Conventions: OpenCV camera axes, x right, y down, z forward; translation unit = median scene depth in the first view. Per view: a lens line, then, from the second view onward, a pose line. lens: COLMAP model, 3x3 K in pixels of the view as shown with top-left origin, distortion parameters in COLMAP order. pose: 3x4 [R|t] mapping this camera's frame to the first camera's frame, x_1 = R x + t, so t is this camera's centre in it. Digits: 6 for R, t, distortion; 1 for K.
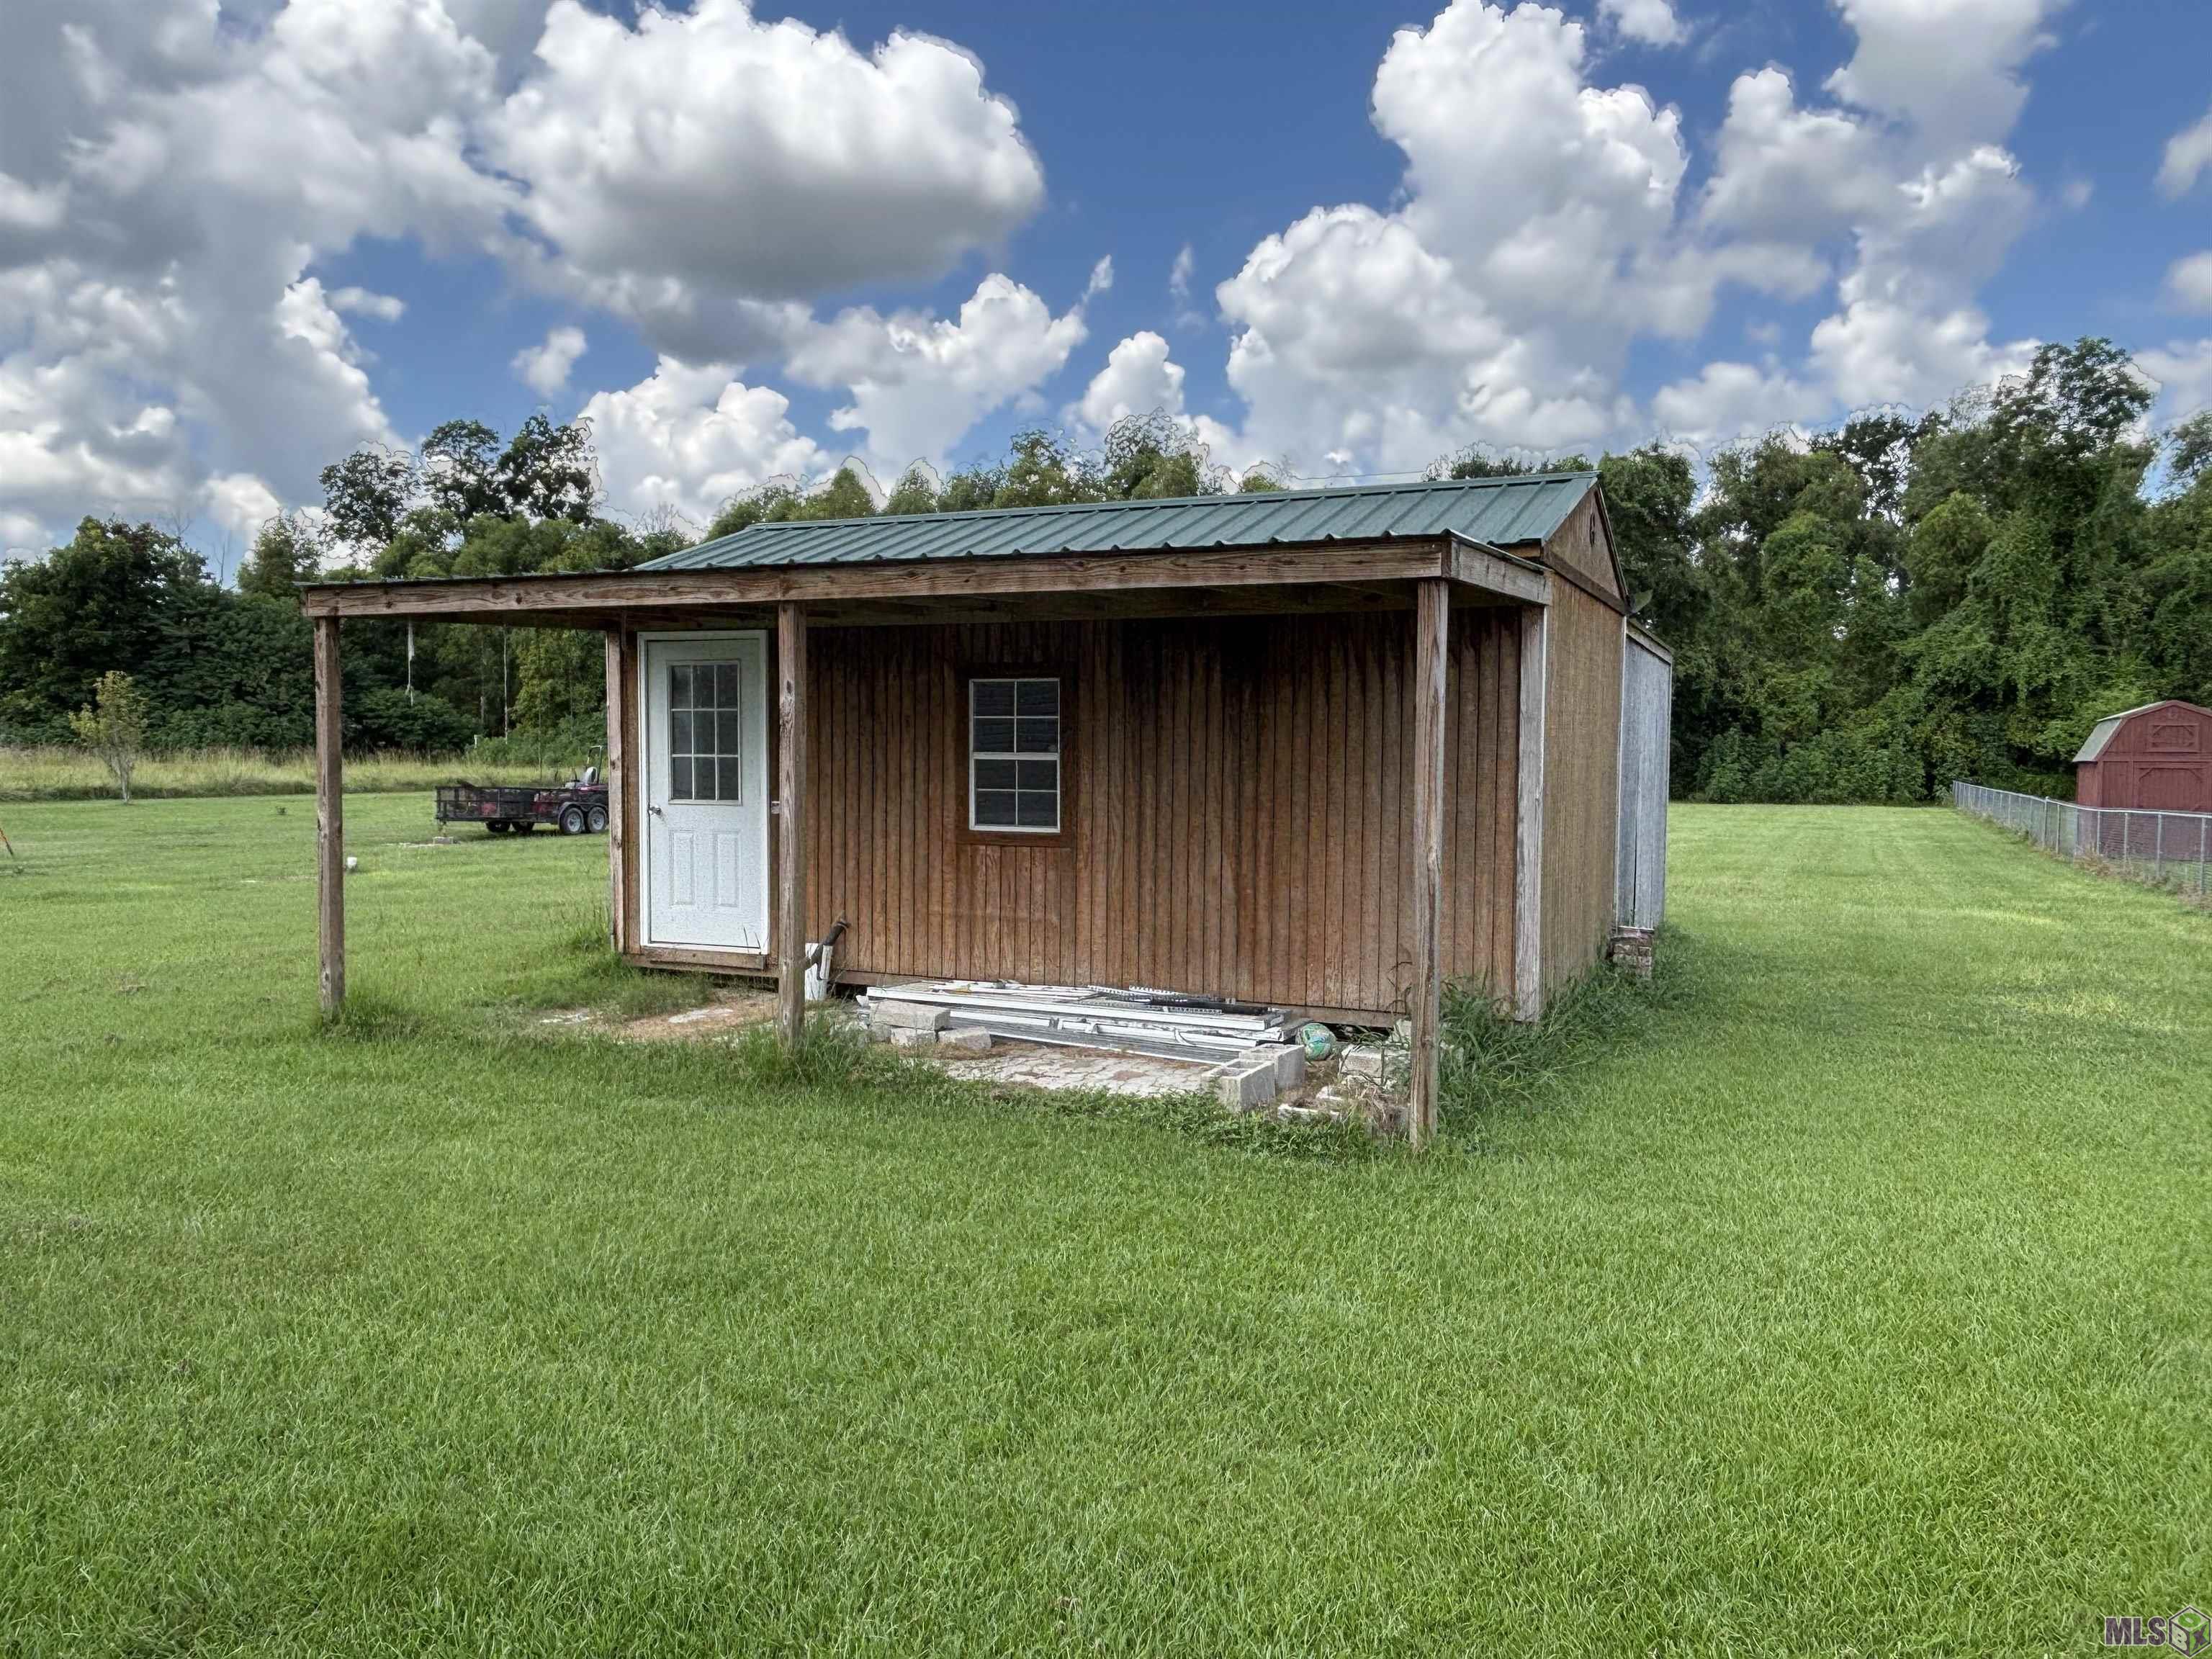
lens RADIAL K [[1562.2, 0, 1073.1], [0, 1562.2, 807.9], [0, 0, 1]] dist [0.366139, 0.001406]
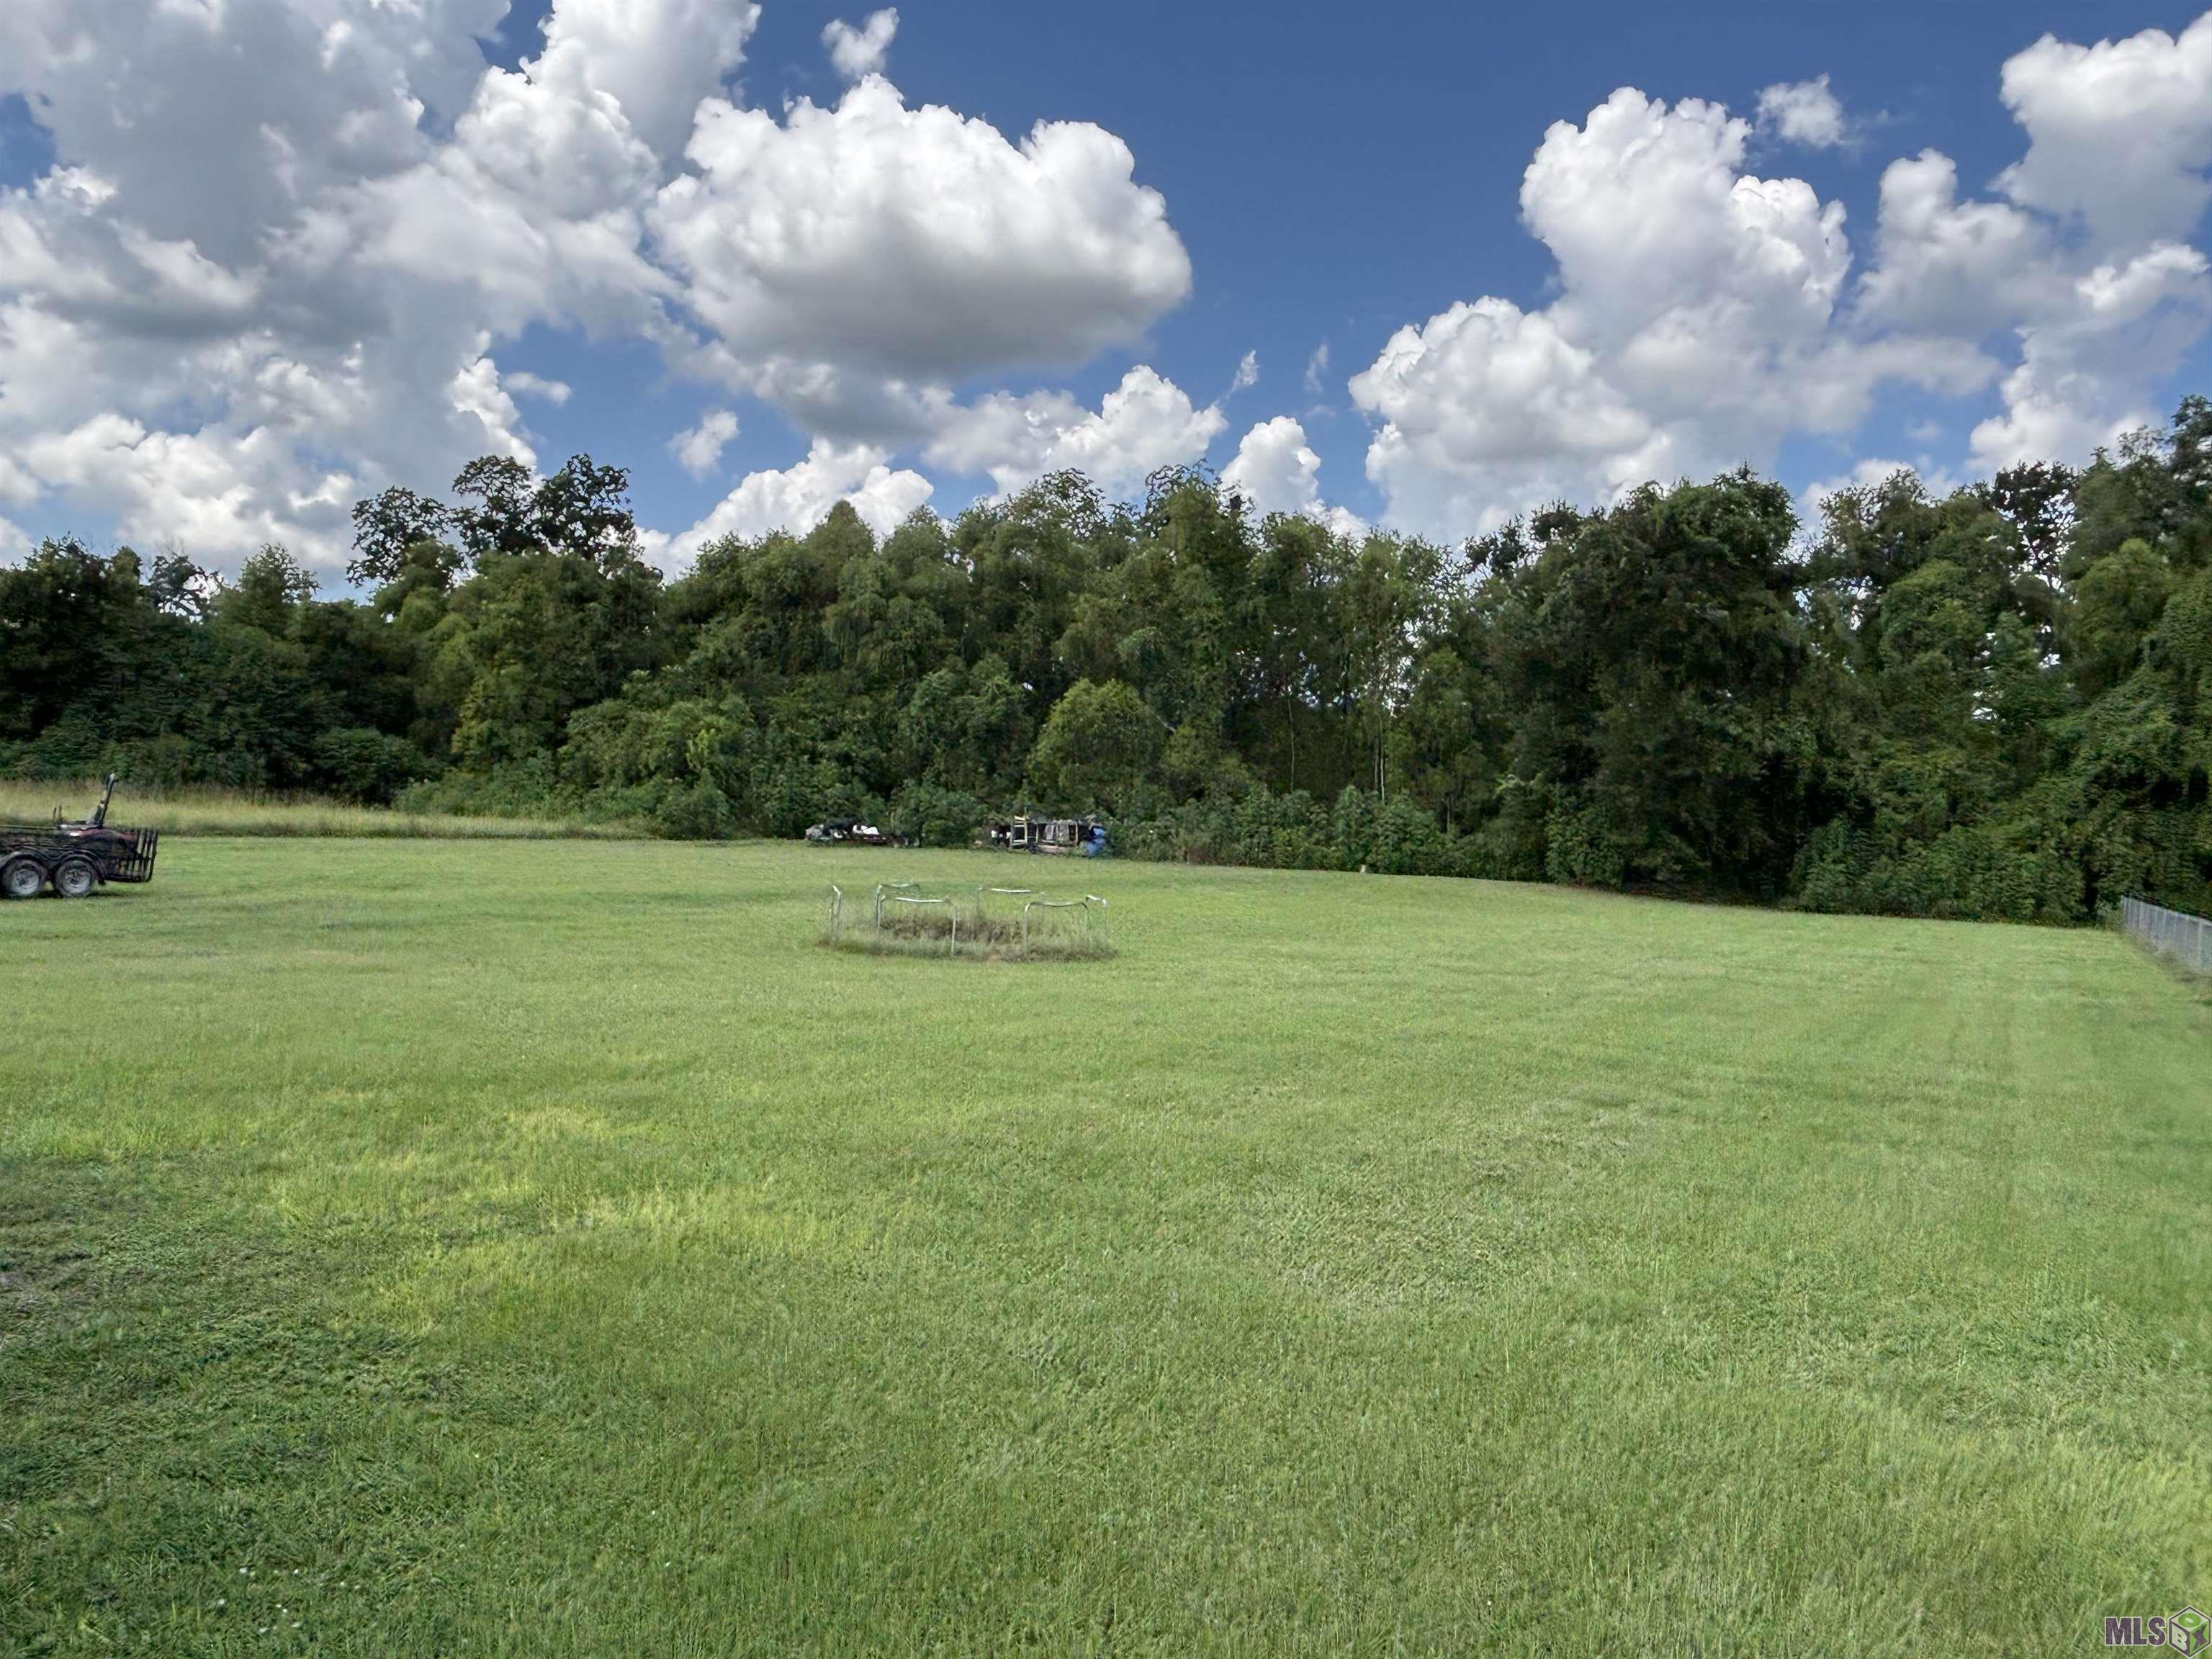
lens RADIAL K [[1518.7, 0, 1106.0], [0, 1518.7, 829.5], [0, 0, 1]] dist [0.481094, -0.276849]
pose [[0.997286, 0.038386, -0.062828, 0.058051], [-0.040615, 0.998576, -0.034593, -0.000426], [0.061410, 0.037051, 0.997425, 0.108740]]
